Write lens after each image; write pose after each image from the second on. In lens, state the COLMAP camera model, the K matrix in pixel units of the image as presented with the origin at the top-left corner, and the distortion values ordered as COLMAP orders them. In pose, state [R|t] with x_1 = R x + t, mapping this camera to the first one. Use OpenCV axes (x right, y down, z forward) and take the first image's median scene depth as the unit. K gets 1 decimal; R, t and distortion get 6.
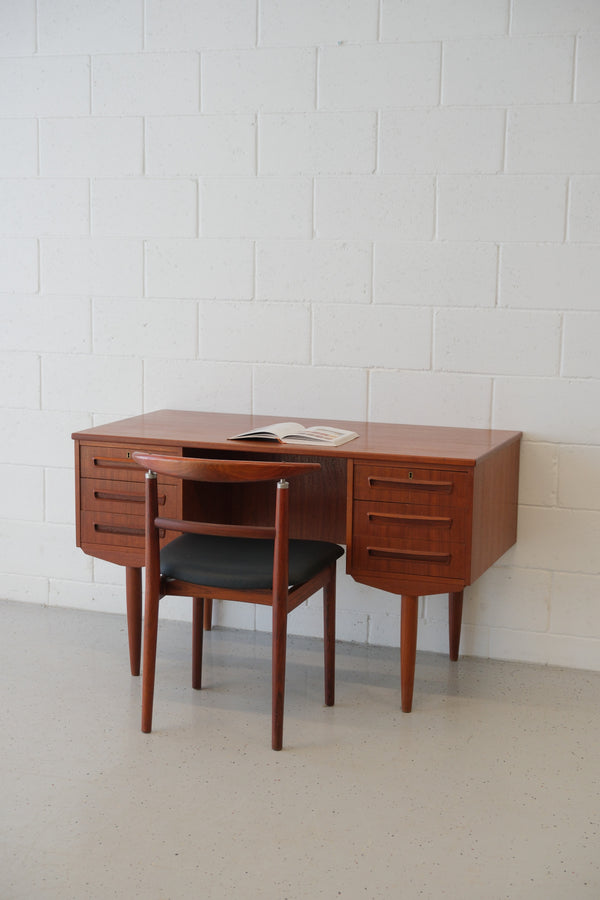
lens RADIAL K [[1410.6, 0, 303.0], [0, 1410.6, 444.2], [0, 0, 1]] dist [0.034506, 0.000000]
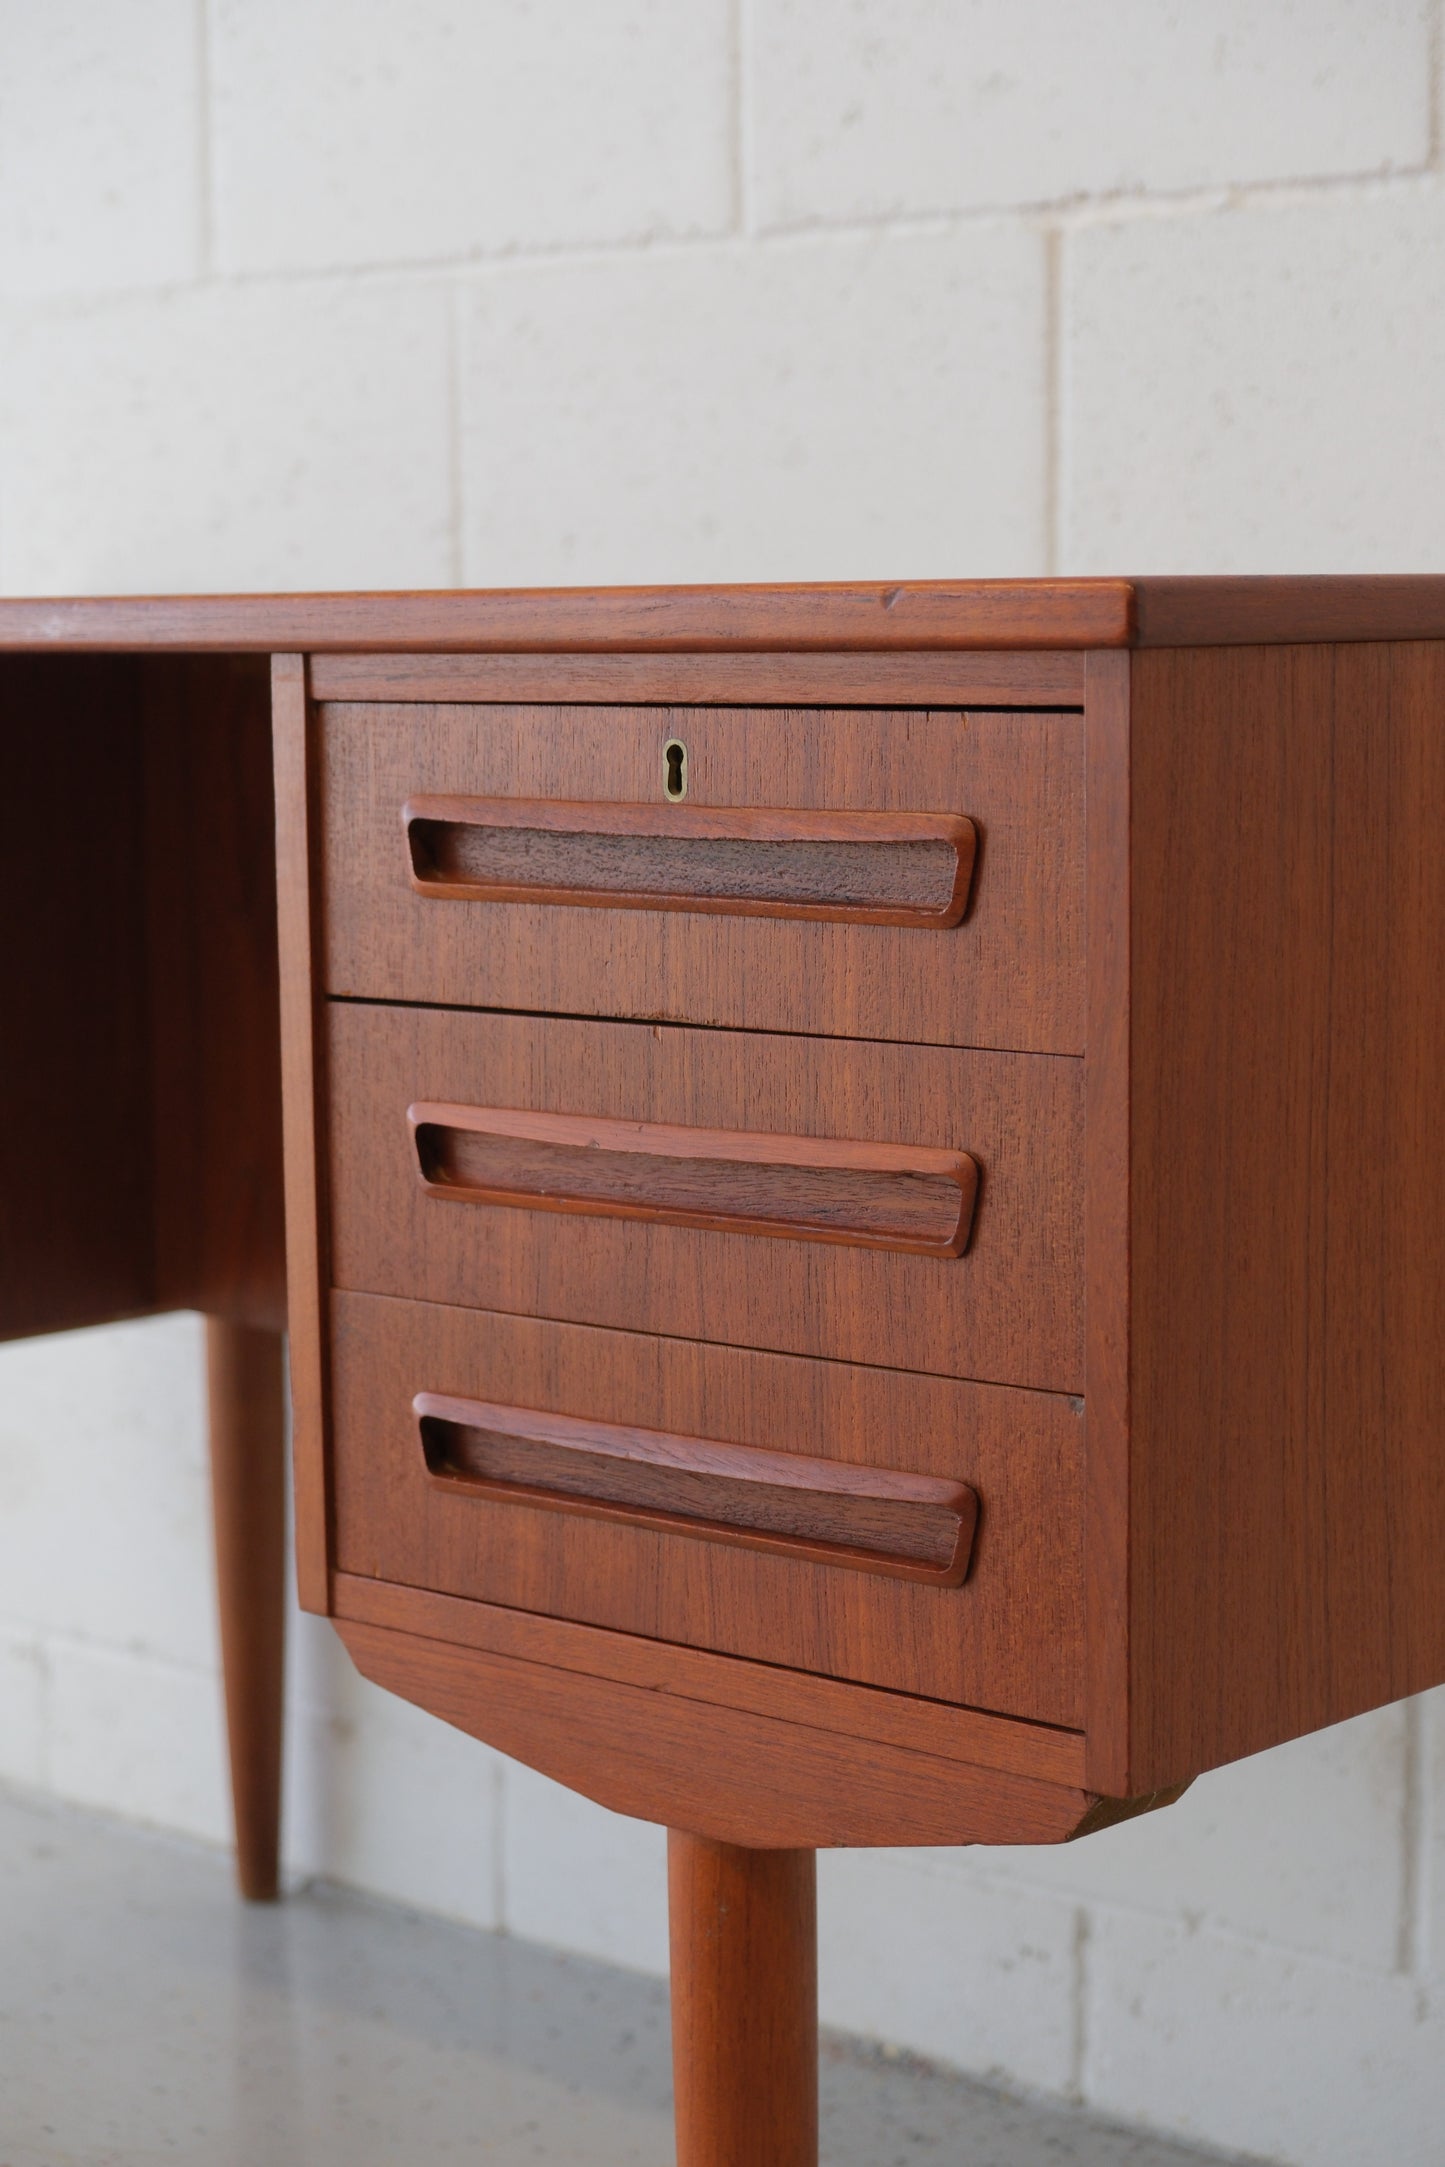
lens RADIAL K [[4057.7, 0, 777.5], [0, 4057.7, 1137.5], [0, 0, 1]] dist [0.036175, 0.000000]
pose [[0.932217, 0.027565, -0.360849, 0.176656], [-0.034617, 0.999315, -0.013092, 0.048615], [0.360241, 0.024696, 0.932532, 0.615299]]
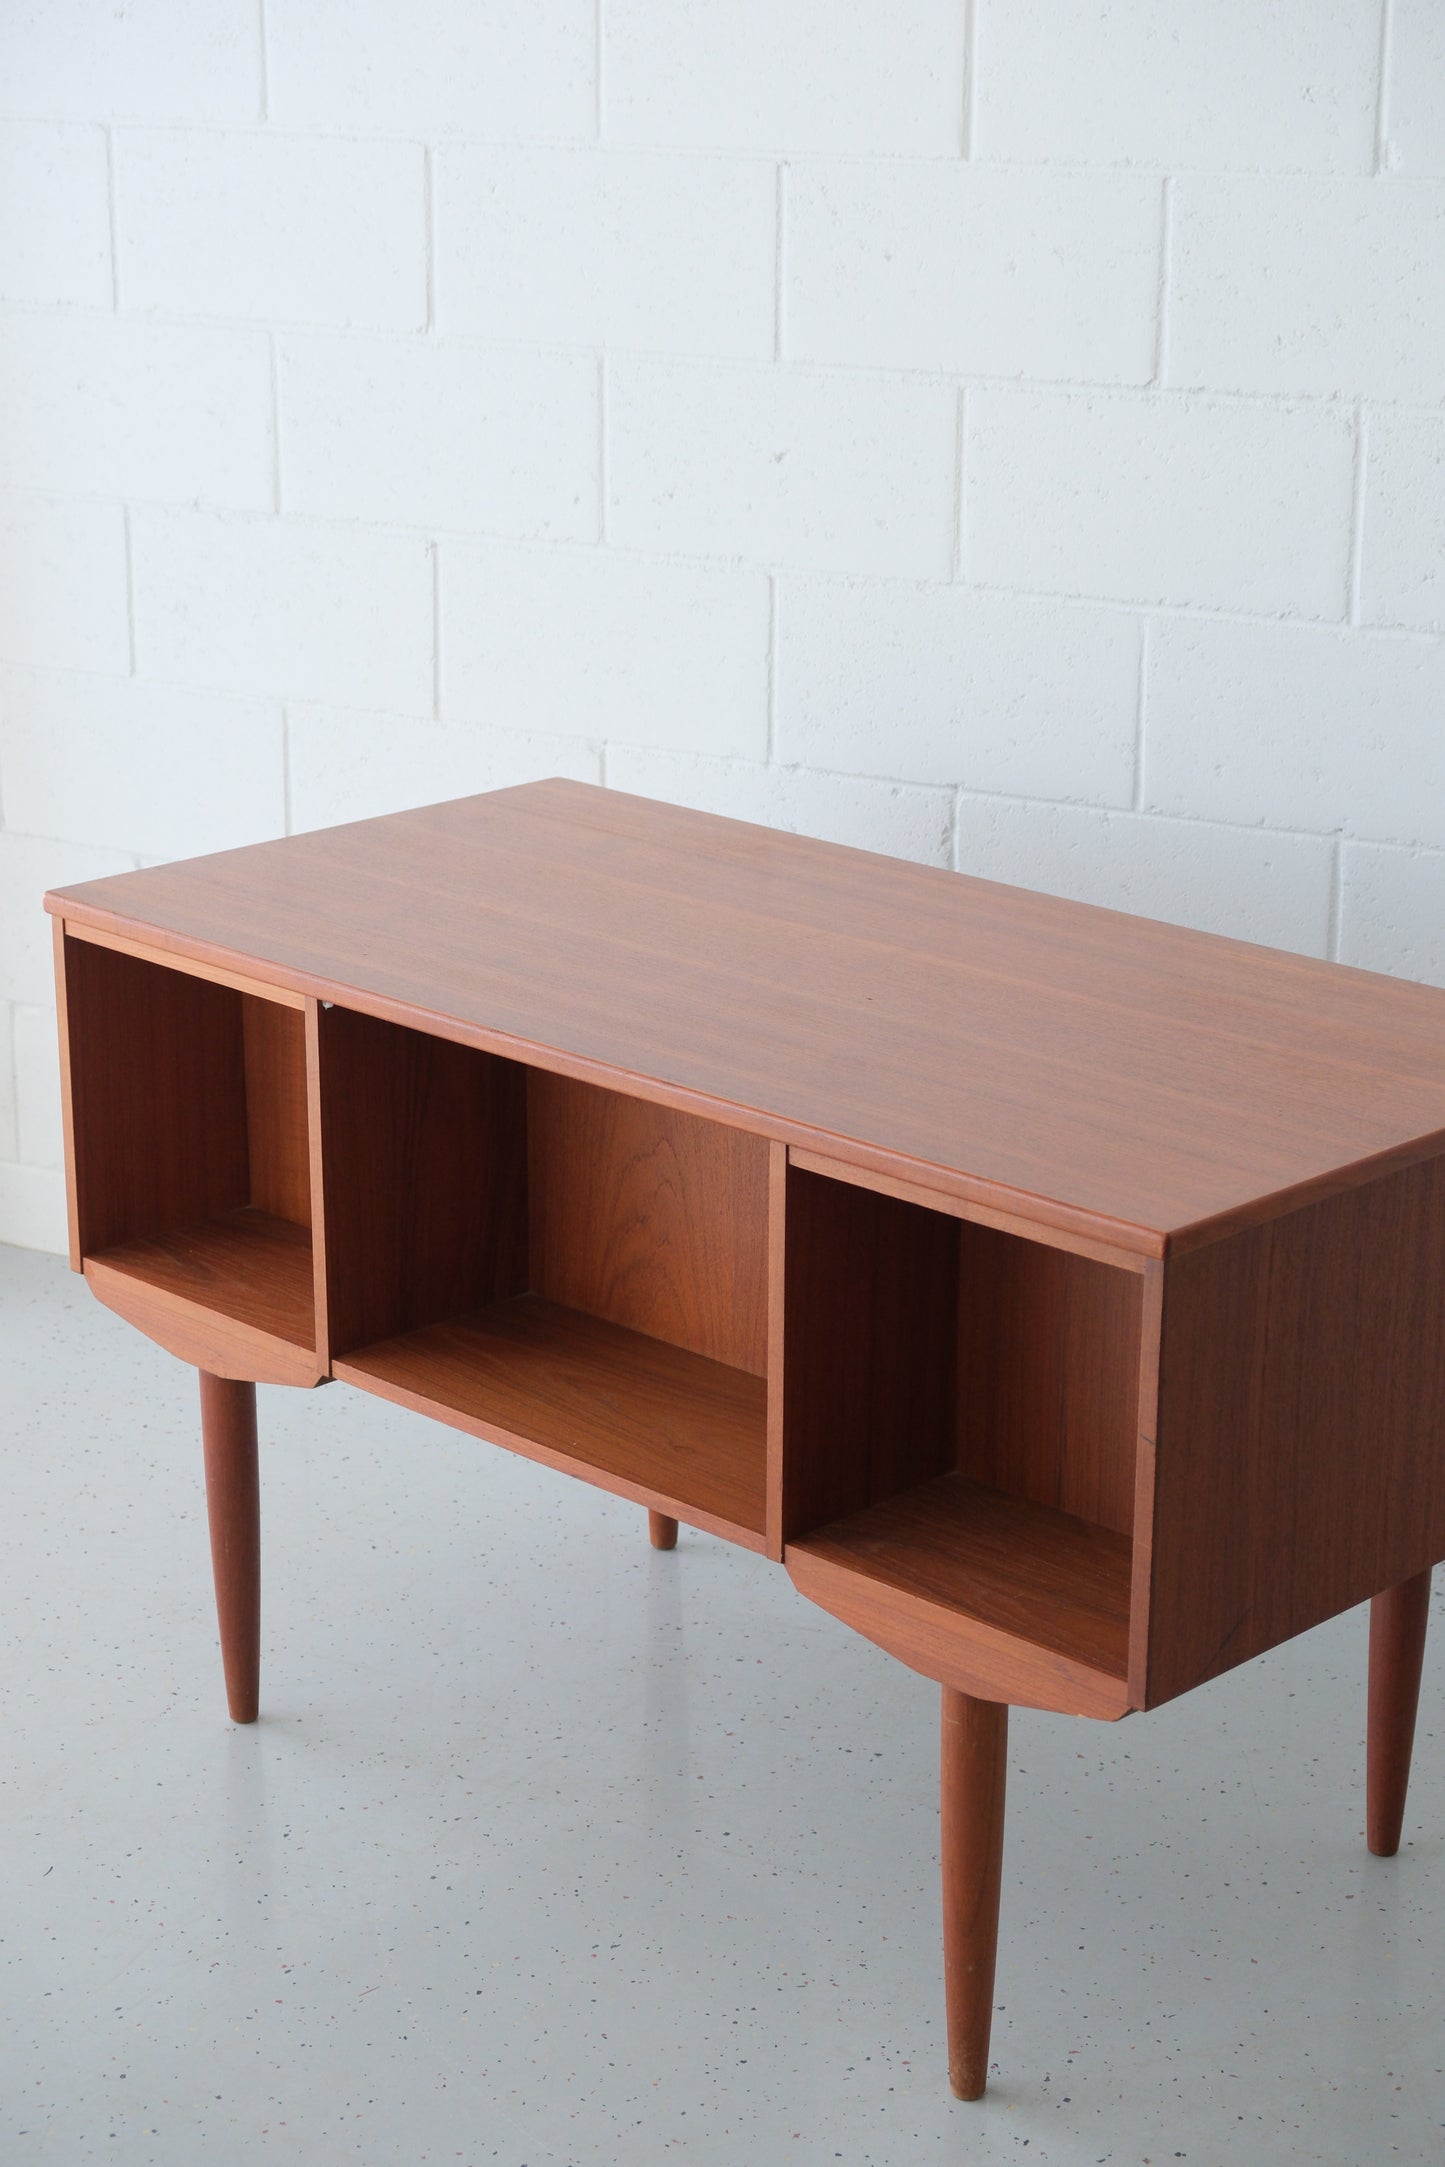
lens RADIAL K [[3962.5, 0, 710.4], [0, 3962.5, 1076.9], [0, 0, 1]] dist [0.058540, 0.000000]
pose [[0.988908, 0.037186, -0.143798, -0.003365], [-0.014281, 0.987472, 0.157146, -0.093354], [0.147841, -0.153349, 0.977050, 0.189360]]
